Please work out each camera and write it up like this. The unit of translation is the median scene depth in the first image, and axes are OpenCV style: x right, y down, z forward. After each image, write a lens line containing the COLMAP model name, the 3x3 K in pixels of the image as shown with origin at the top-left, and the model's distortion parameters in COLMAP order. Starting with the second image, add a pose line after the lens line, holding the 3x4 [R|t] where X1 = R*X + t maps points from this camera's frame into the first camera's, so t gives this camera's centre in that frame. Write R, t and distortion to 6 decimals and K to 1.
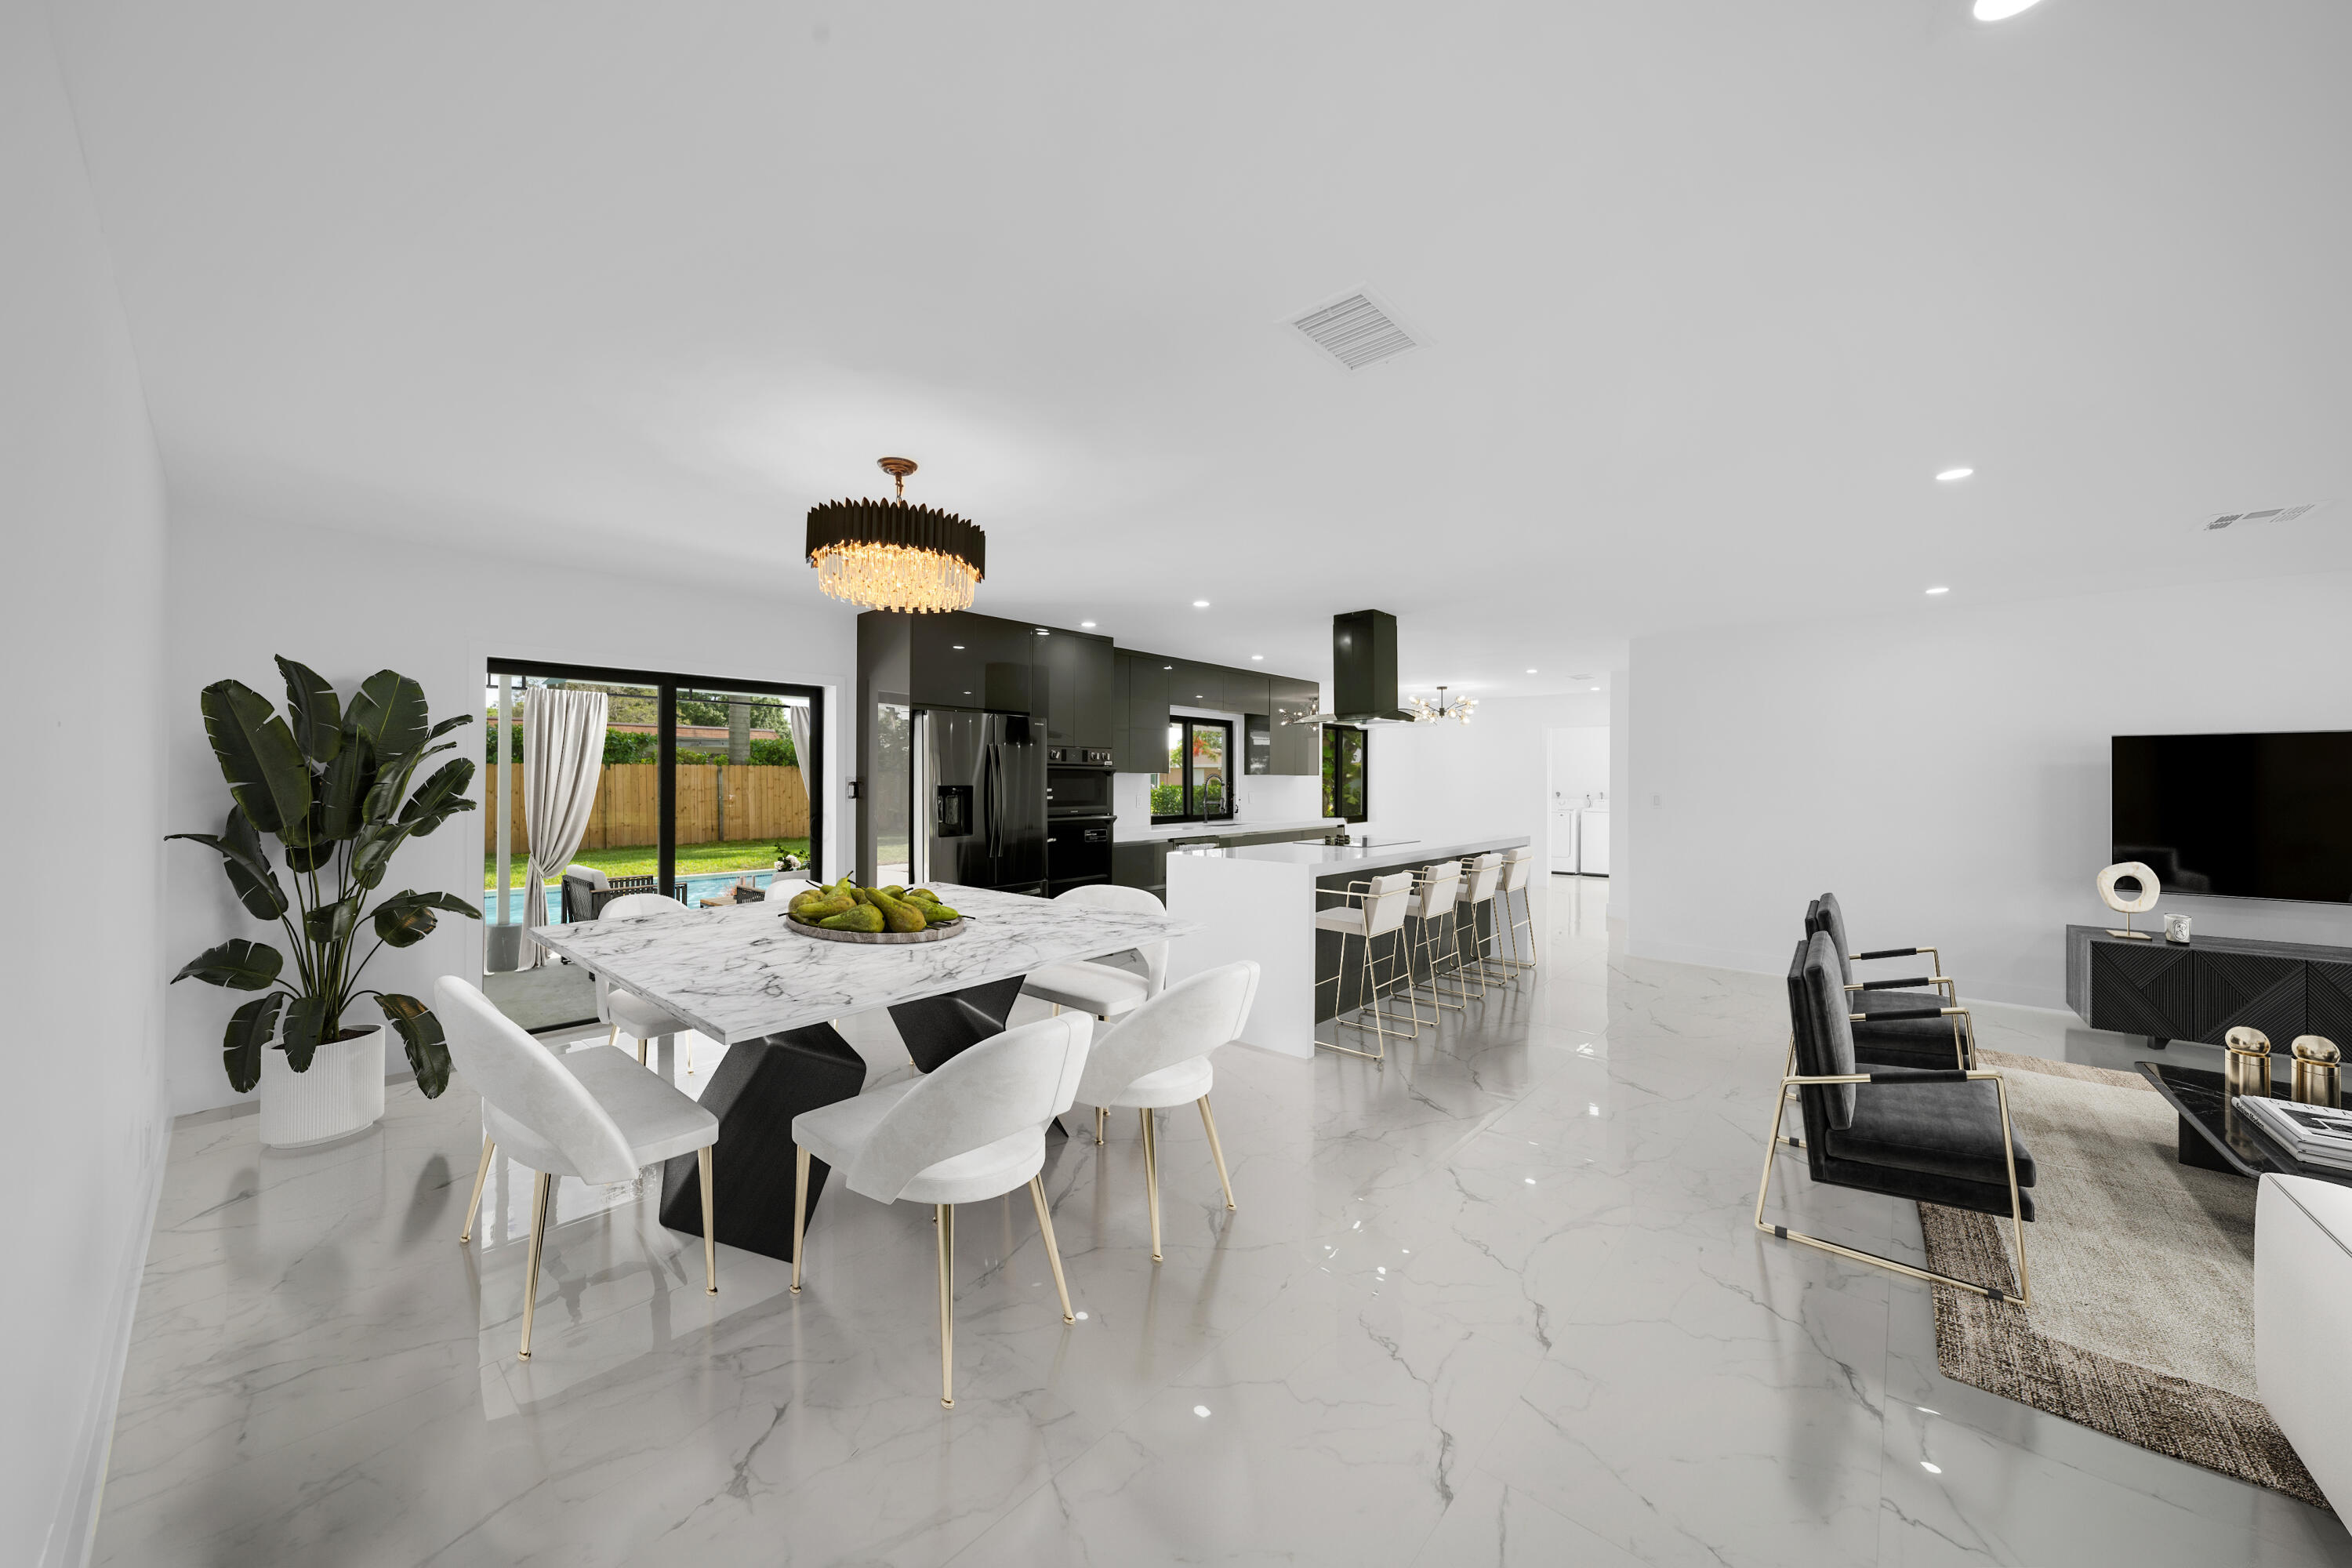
lens RADIAL K [[821.4, 0, 1180.7], [0, 821.4, 779.6], [0, 0, 1]] dist [-0.002510, -0.000367]
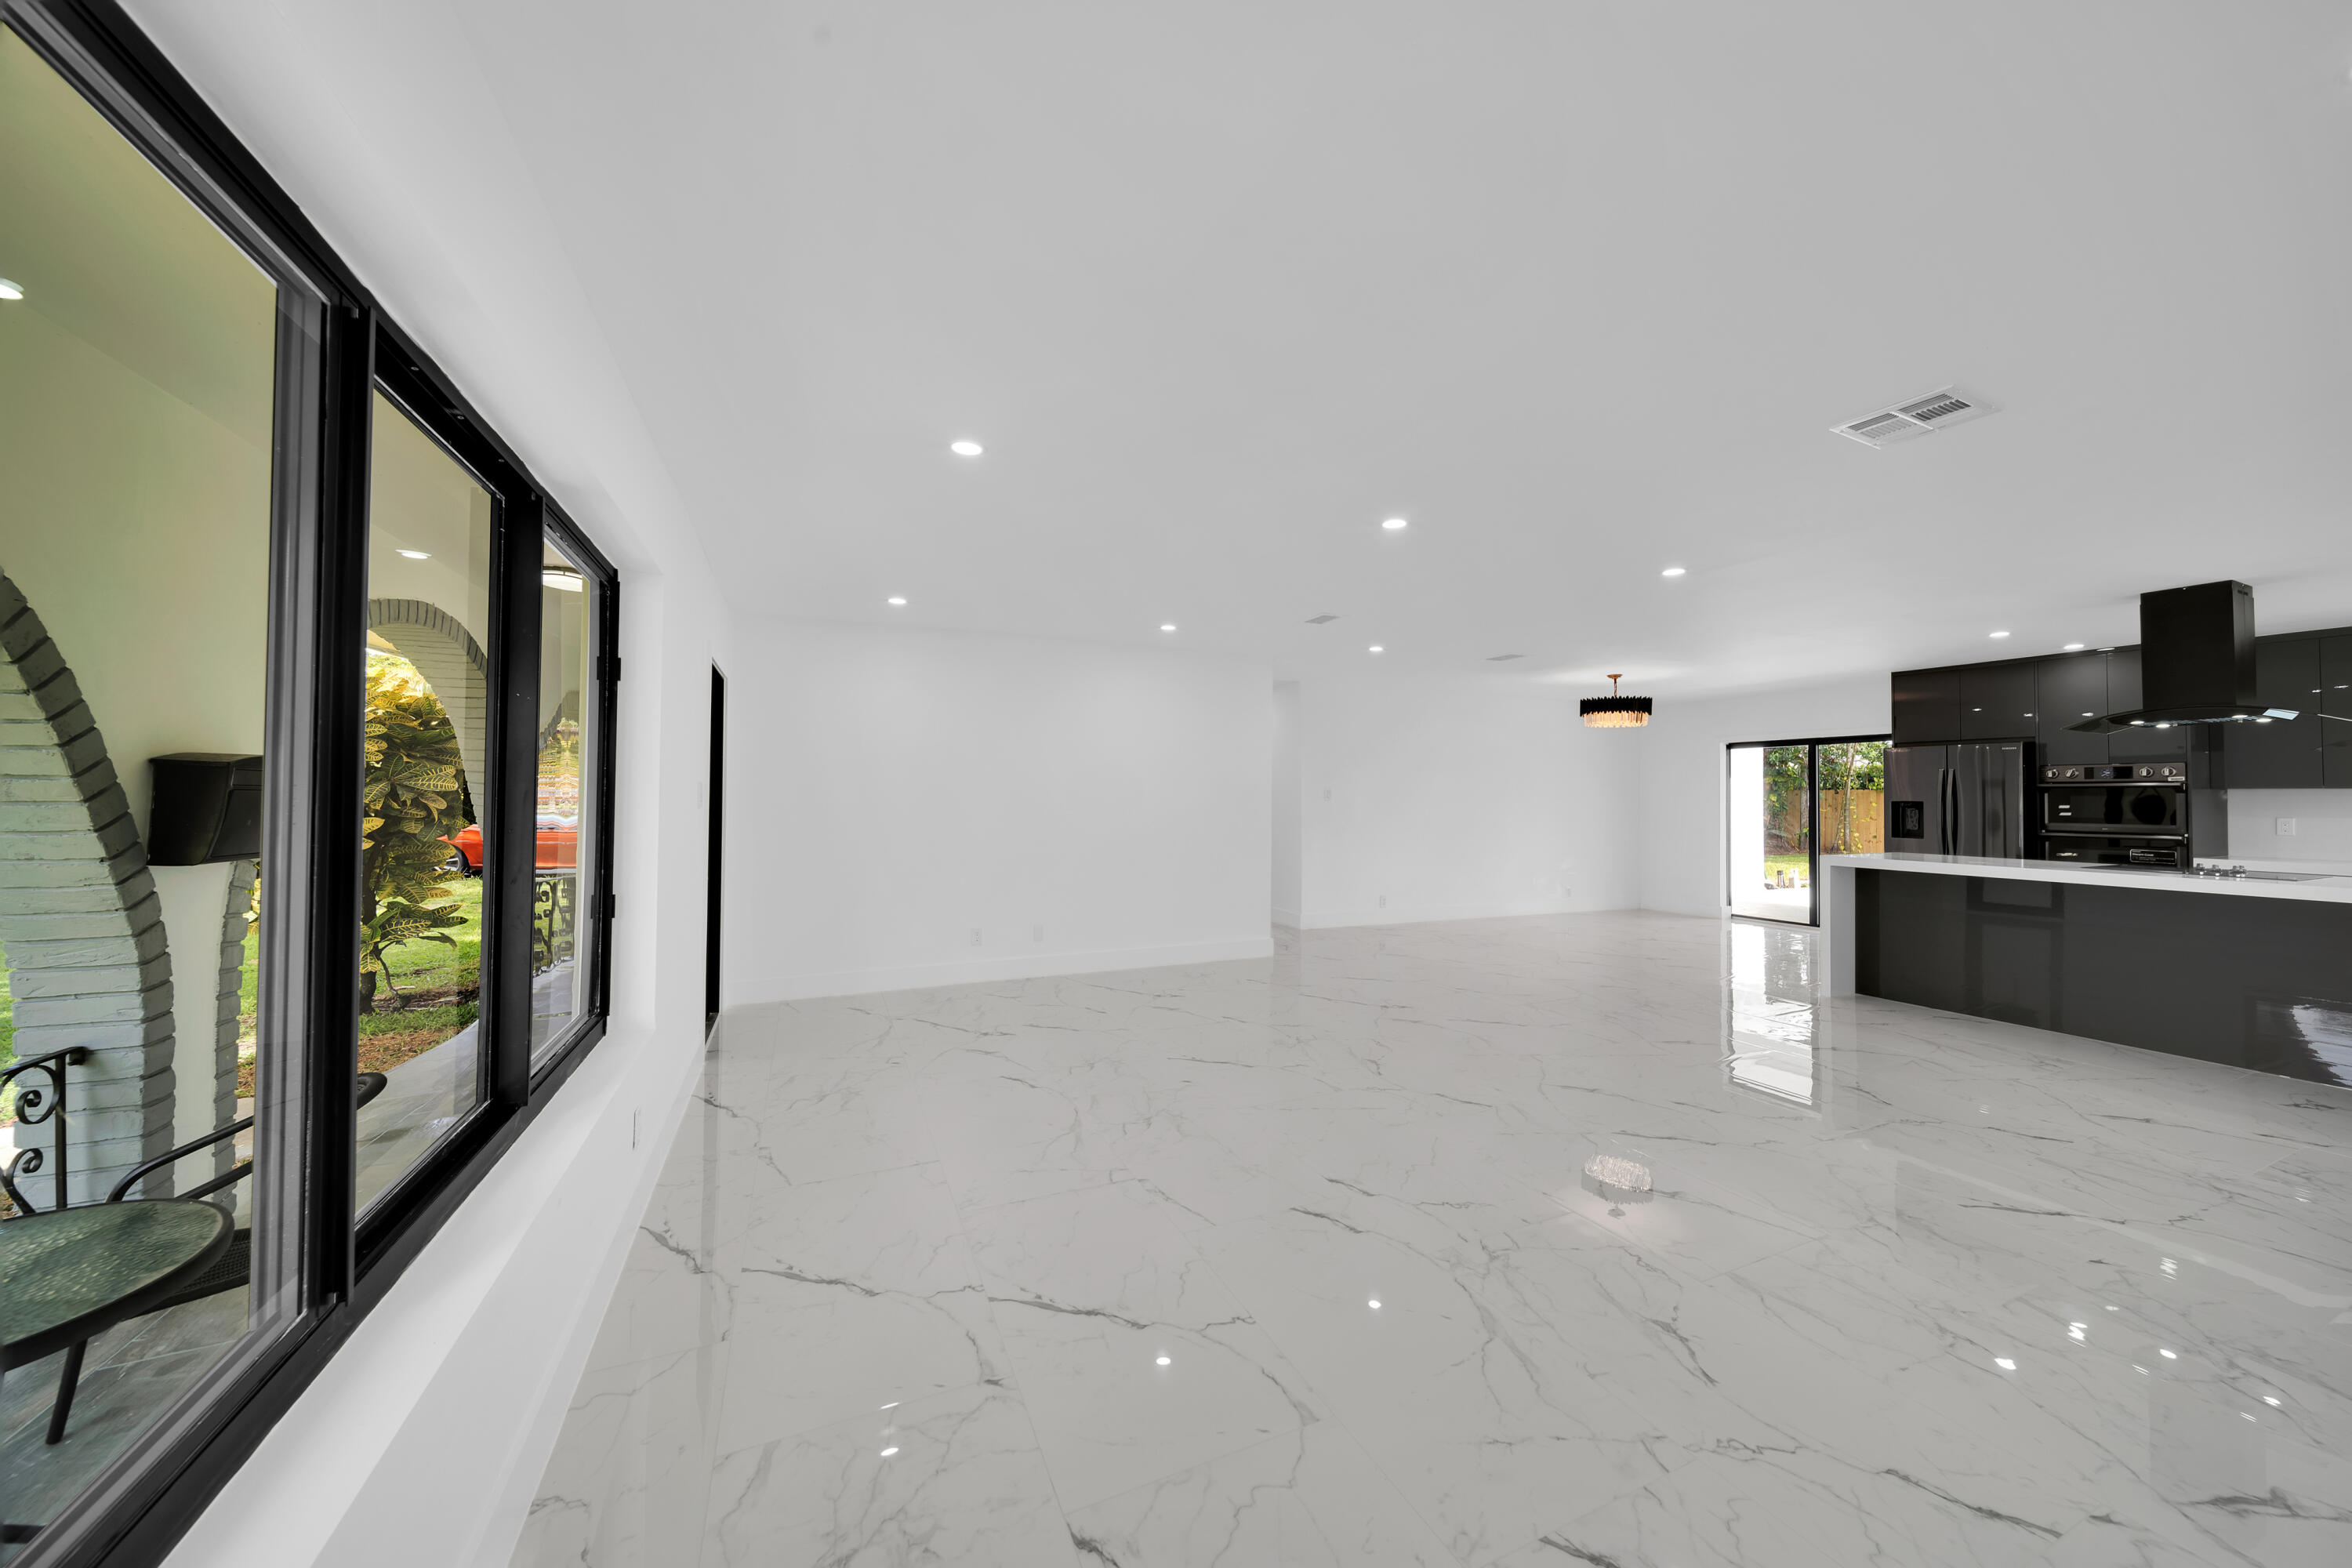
lens RADIAL K [[821.4, 0, 1180.7], [0, 821.4, 779.6], [0, 0, 1]] dist [-0.002510, -0.000367]
pose [[-0.419150, -0.022097, -0.907648, 1.284936], [-0.003661, 0.999737, -0.022648, 0.005508], [0.907910, -0.006170, -0.419120, 0.401620]]
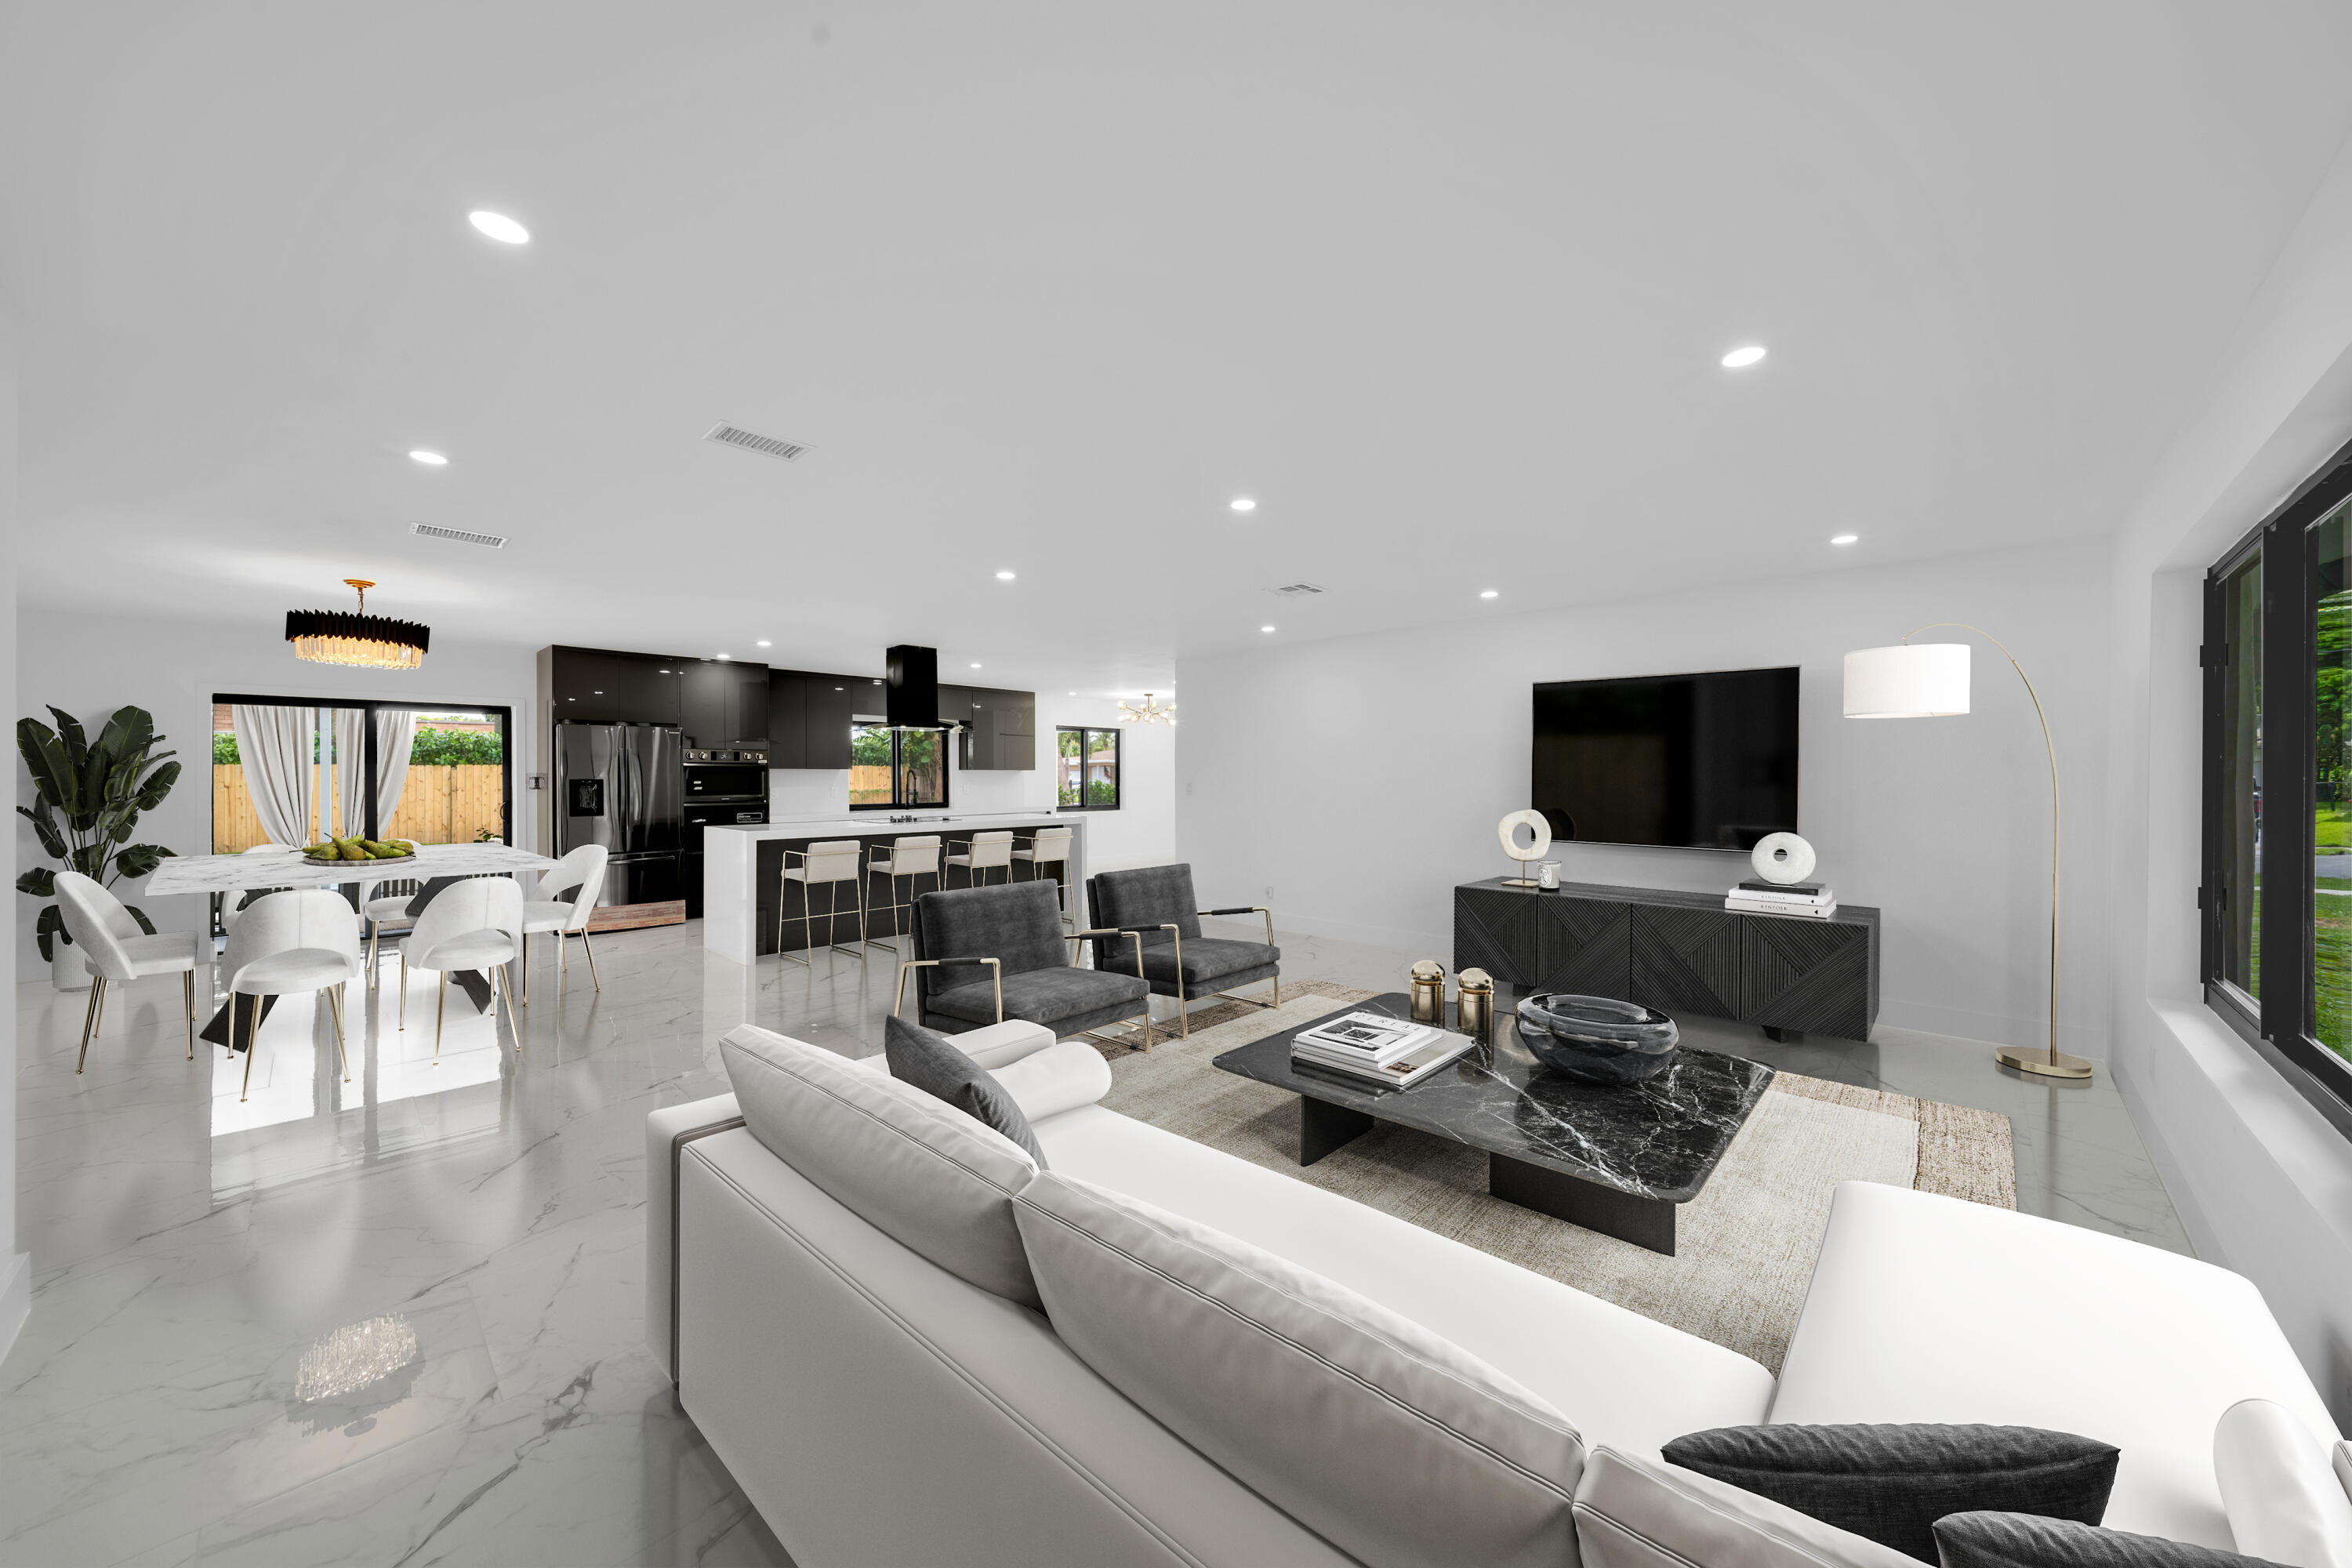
lens RADIAL K [[824.1, 0, 1180.6], [0, 824.1, 775.9], [0, 0, 1]] dist [-0.000222, -0.007761]
pose [[0.999062, -0.000556, -0.043309, 0.668280], [0.000713, 0.999993, 0.003617, -0.001318], [0.043307, -0.003645, 0.999055, -0.286132]]
